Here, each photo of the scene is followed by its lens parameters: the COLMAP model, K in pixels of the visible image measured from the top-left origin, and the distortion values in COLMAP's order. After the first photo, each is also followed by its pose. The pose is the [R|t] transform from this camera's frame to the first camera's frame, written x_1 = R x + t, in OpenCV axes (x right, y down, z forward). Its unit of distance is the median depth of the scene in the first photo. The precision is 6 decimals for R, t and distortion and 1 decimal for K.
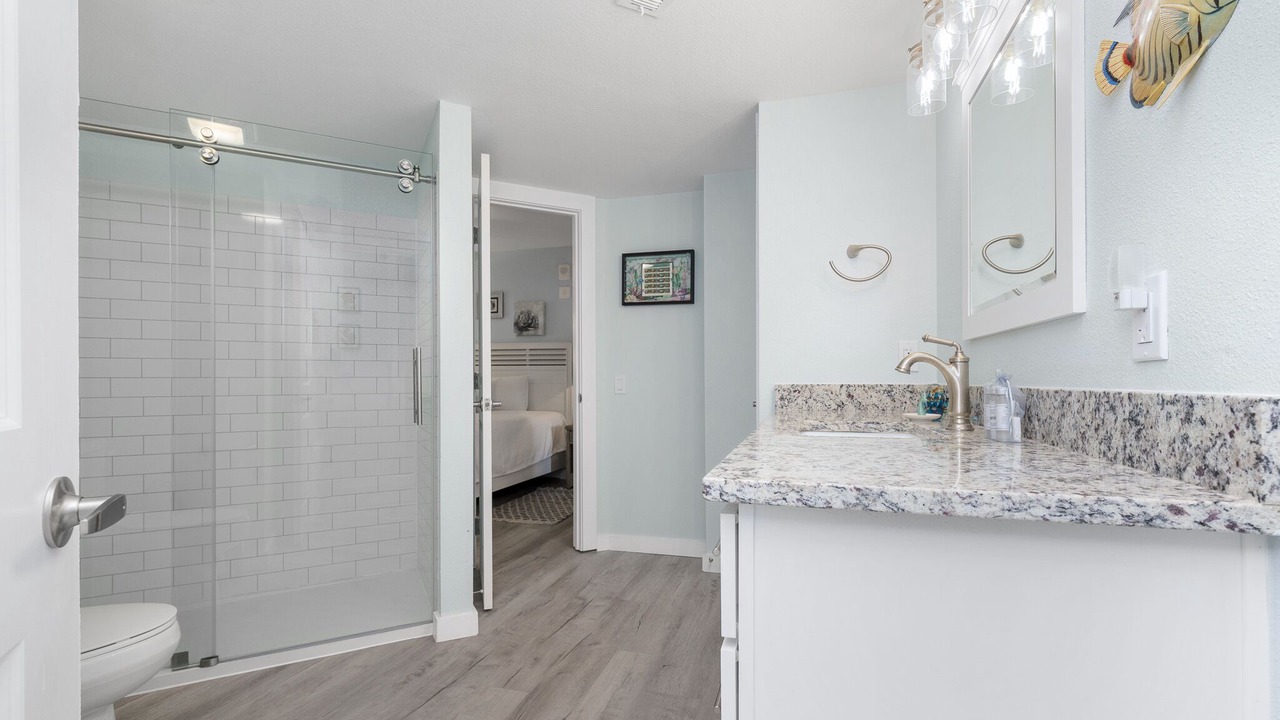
lens RADIAL K [[557.6, 0, 635.4], [0, 557.6, 379.4], [0, 0, 1]] dist [0.000053, -0.000036]
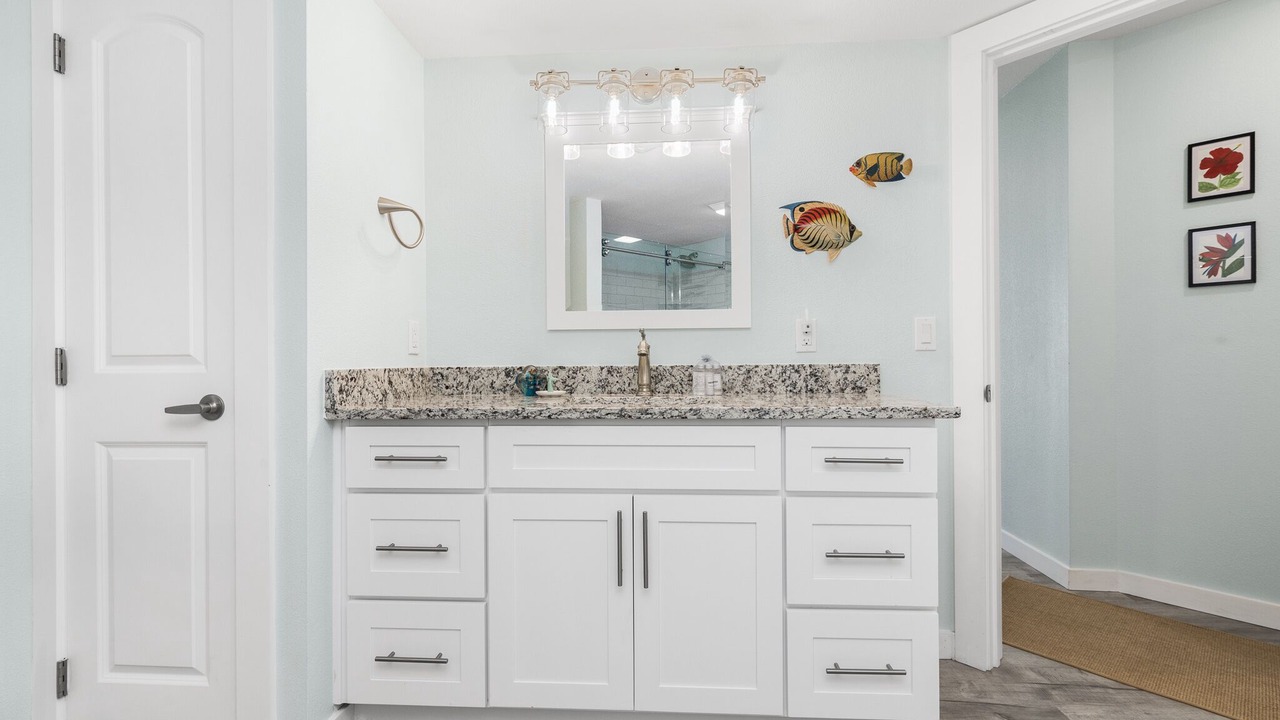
lens RADIAL K [[571.8, 0, 640.0], [0, 571.8, 360.0], [0, 0, 1]] dist [-0.001048, -0.000105]
pose [[-0.235274, 0.005353, 0.971914, -1.344312], [0.007987, 0.999962, -0.003574, 0.006132], [-0.971896, 0.006922, -0.235308, 2.166193]]
